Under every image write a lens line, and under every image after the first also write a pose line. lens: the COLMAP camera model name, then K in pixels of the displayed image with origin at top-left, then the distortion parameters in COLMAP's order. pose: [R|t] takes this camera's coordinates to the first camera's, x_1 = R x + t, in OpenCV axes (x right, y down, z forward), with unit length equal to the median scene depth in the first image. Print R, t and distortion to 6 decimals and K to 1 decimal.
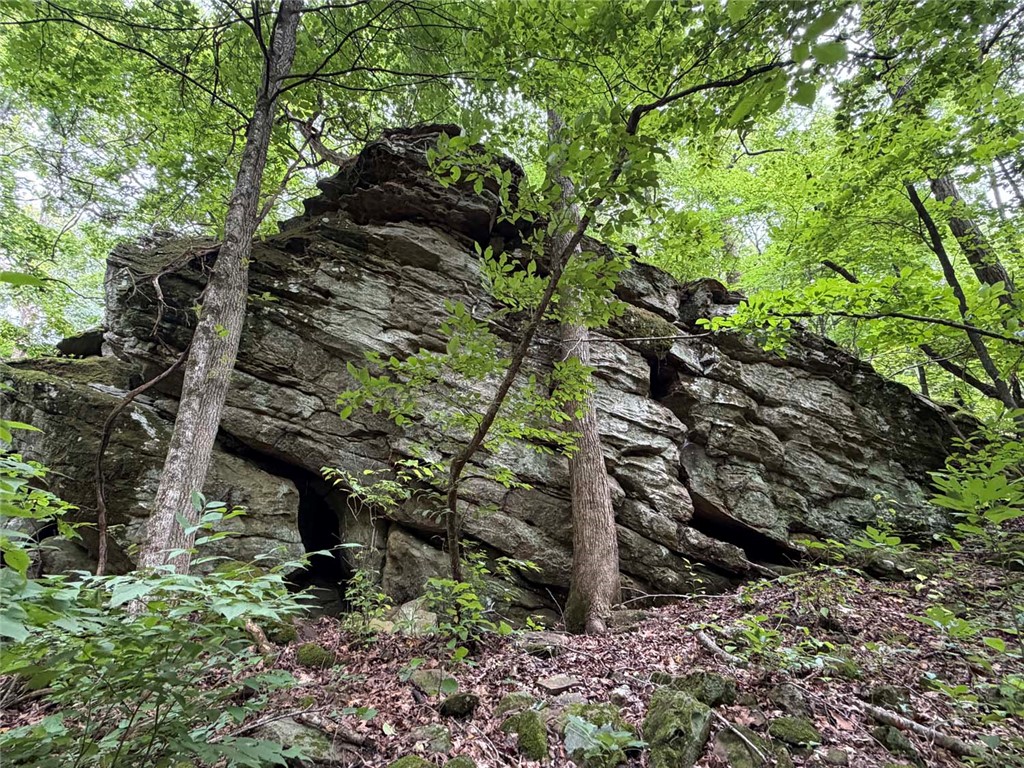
lens RADIAL K [[538.0, 0, 510.3], [0, 538.0, 384.2], [0, 0, 1]] dist [-0.006502, -0.000615]
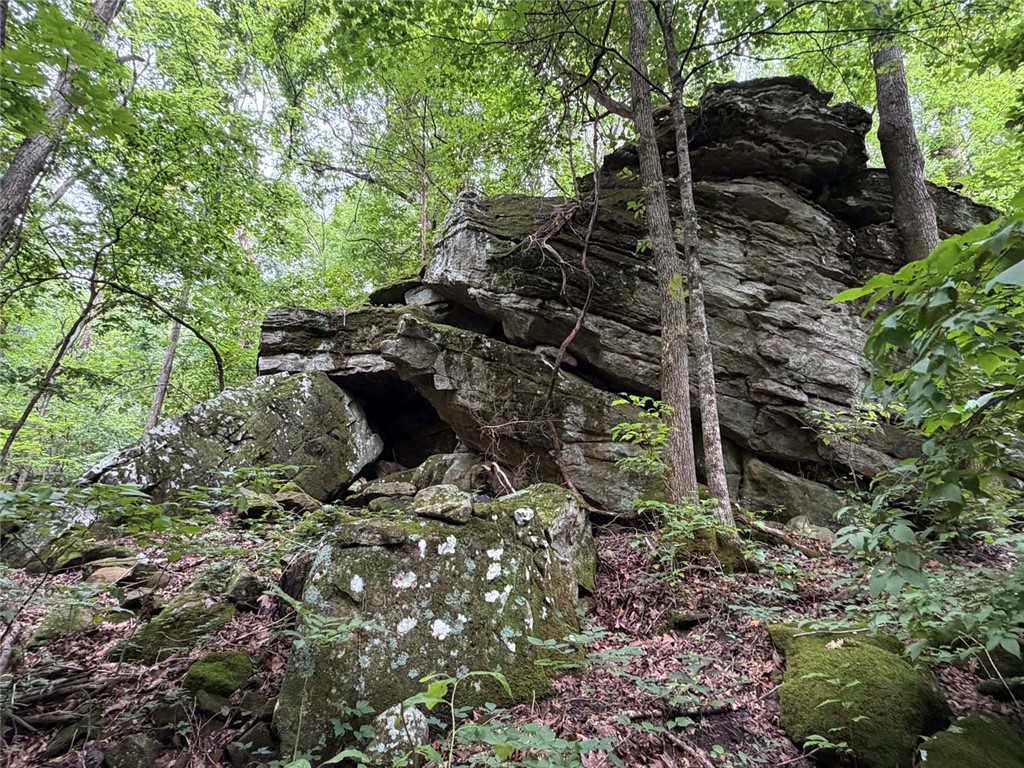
lens RADIAL K [[538.0, 0, 512.8], [0, 538.0, 385.8], [0, 0, 1]] dist [-0.006502, -0.000615]
pose [[0.984582, 0.005458, -0.174836, -0.501390], [0.018564, 0.990608, 0.135467, -0.047999], [0.173933, -0.136624, 0.975234, -0.192582]]
